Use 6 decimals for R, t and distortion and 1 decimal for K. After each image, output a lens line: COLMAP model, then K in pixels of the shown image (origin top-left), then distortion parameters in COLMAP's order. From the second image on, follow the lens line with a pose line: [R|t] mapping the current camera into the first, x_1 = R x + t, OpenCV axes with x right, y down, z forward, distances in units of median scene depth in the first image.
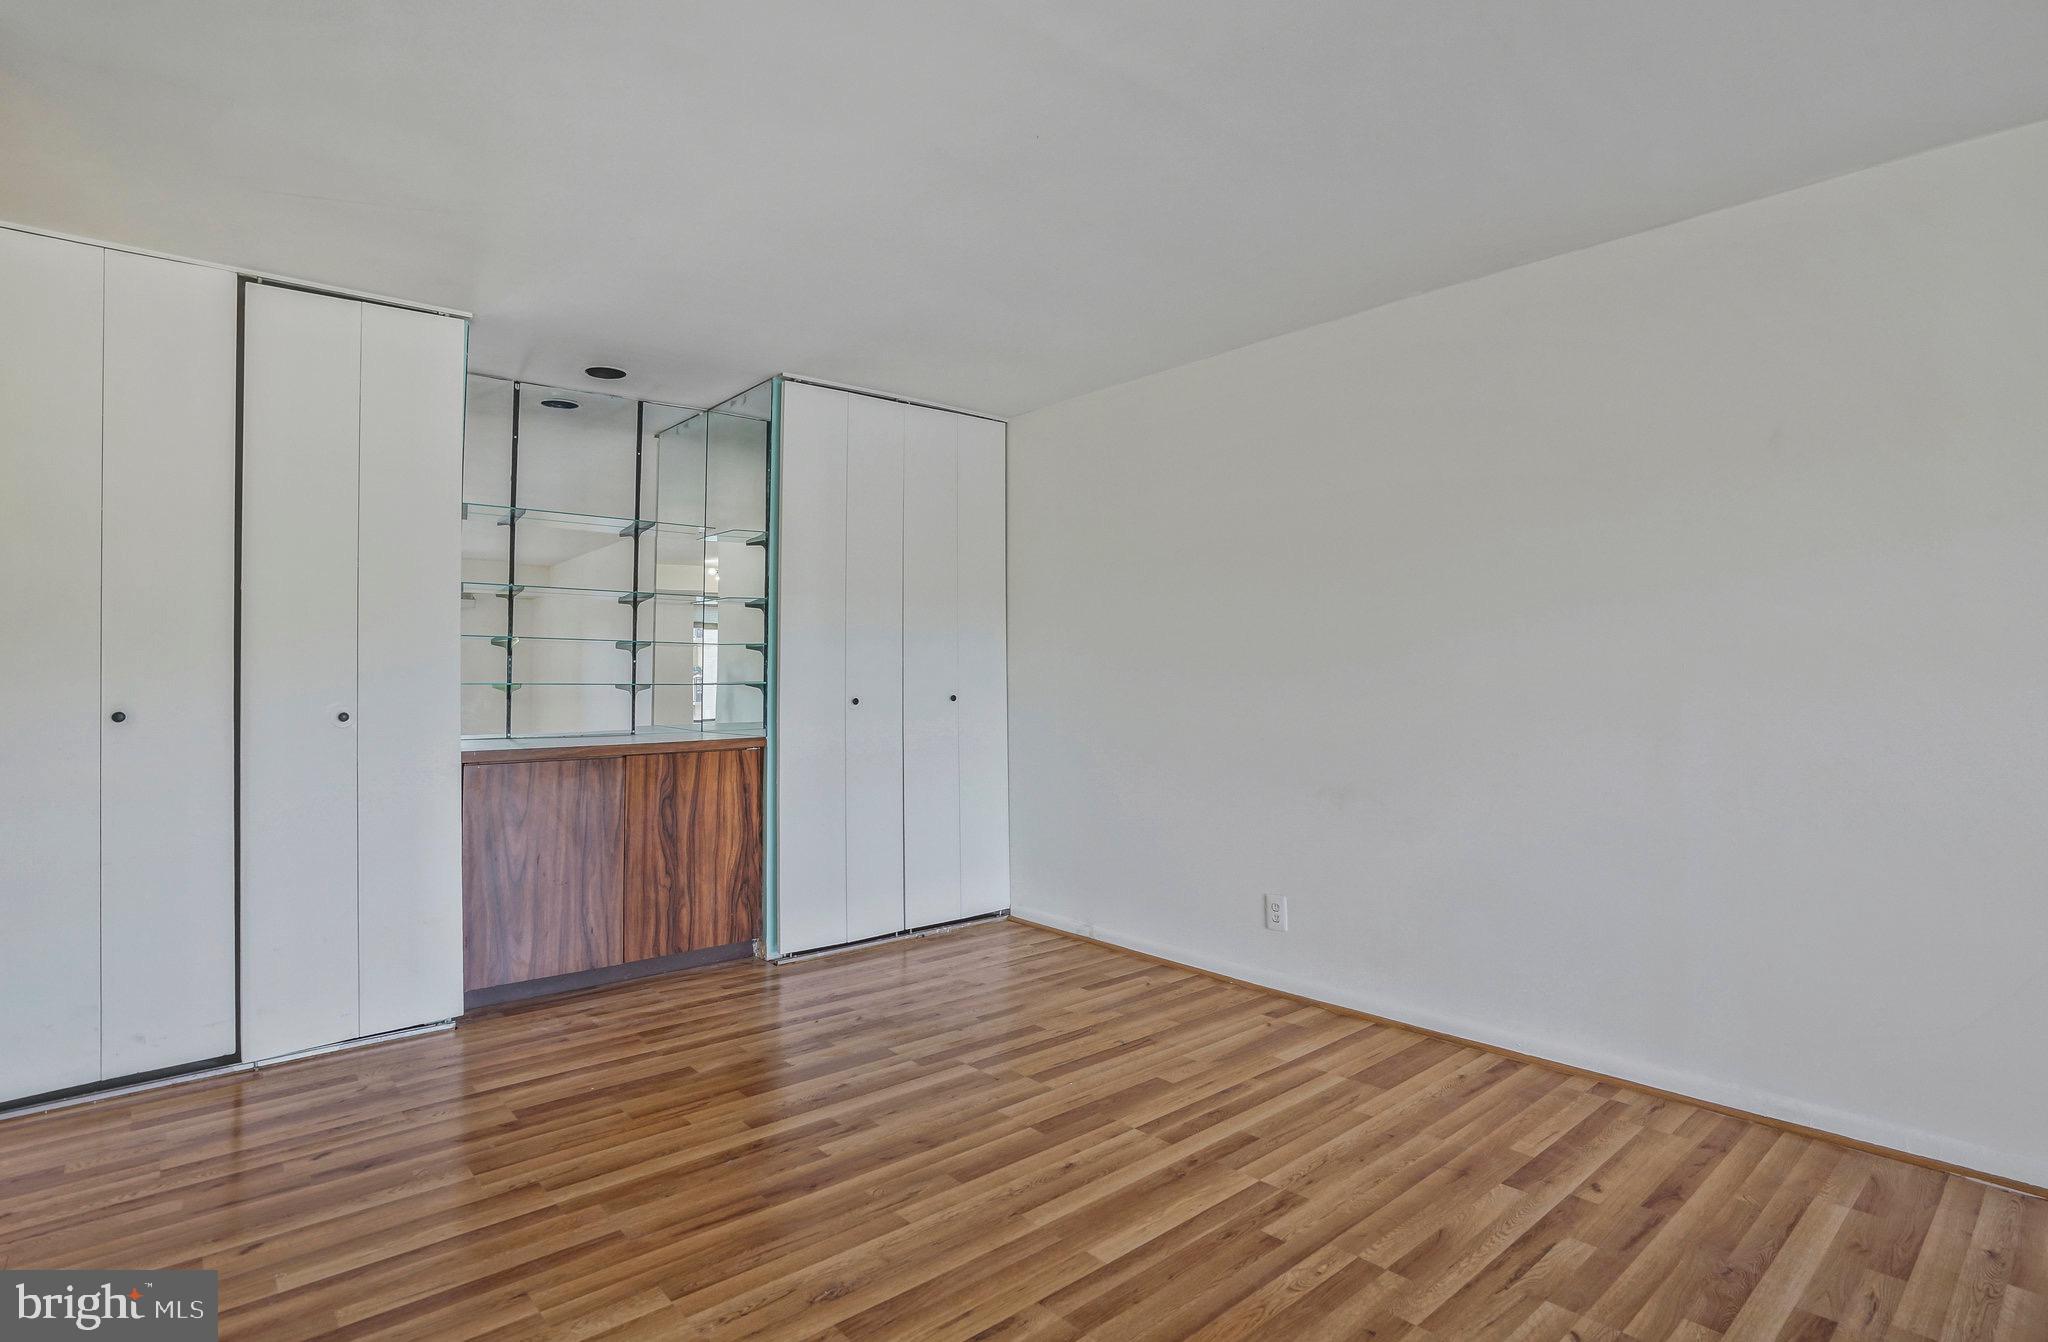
lens RADIAL K [[1006.5, 0, 996.3], [0, 1006.5, 622.5], [0, 0, 1]] dist [-0.044190, 0.003503]
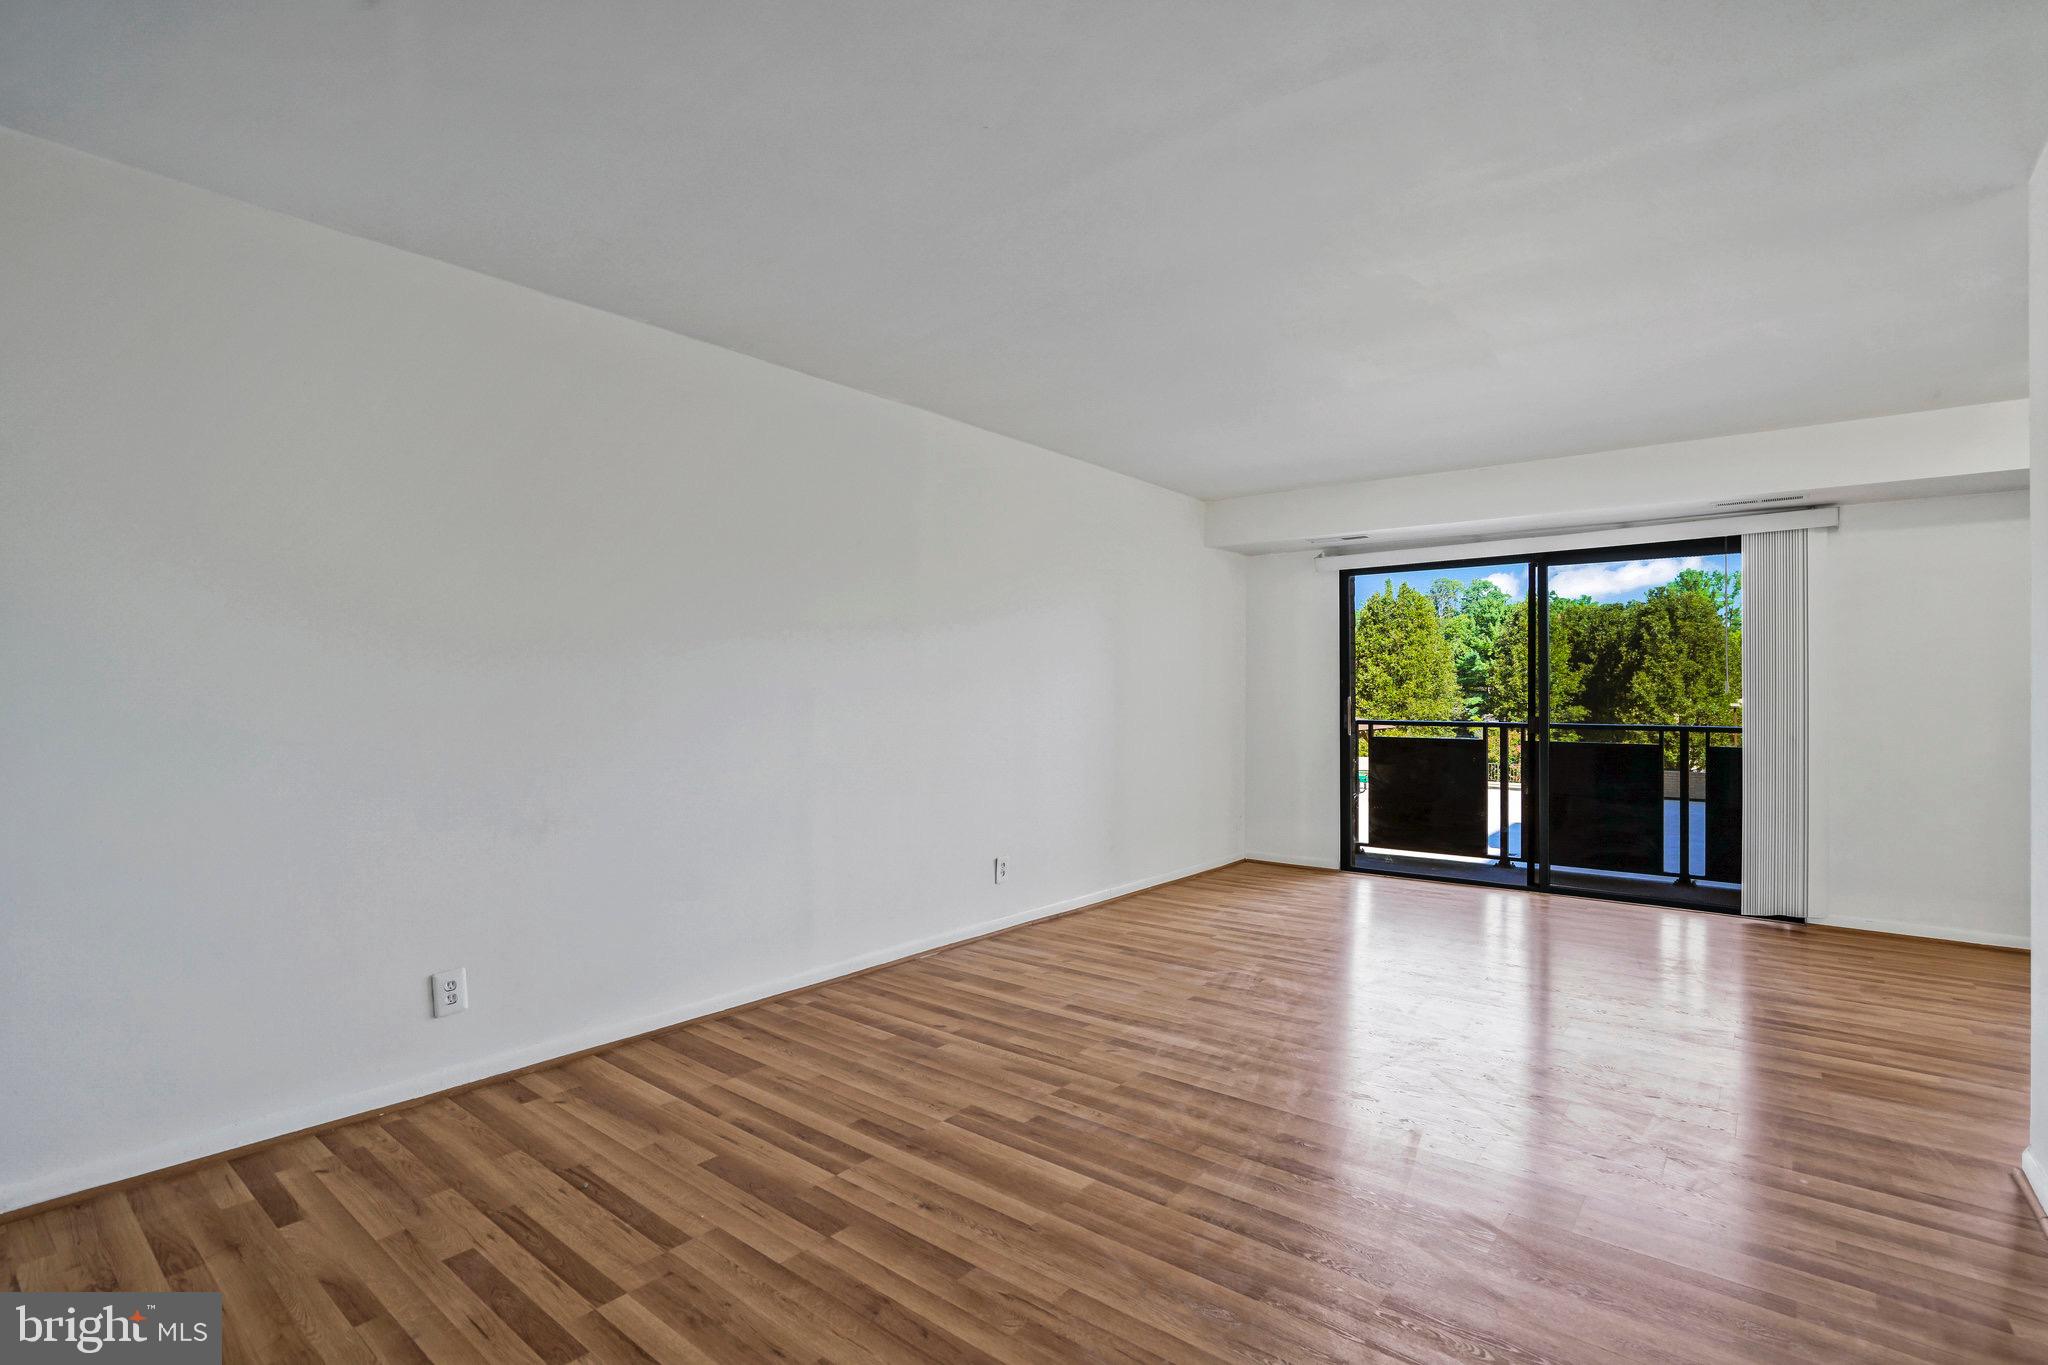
lens RADIAL K [[984.6, 0, 1023.1], [0, 984.6, 687.5], [0, 0, 1]] dist [-0.047353, 0.018003]
pose [[-0.185938, 0.006128, 0.982542, -0.560103], [-0.053284, 0.998446, -0.016311, 0.040458], [-0.981116, -0.055386, -0.185323, 0.721376]]
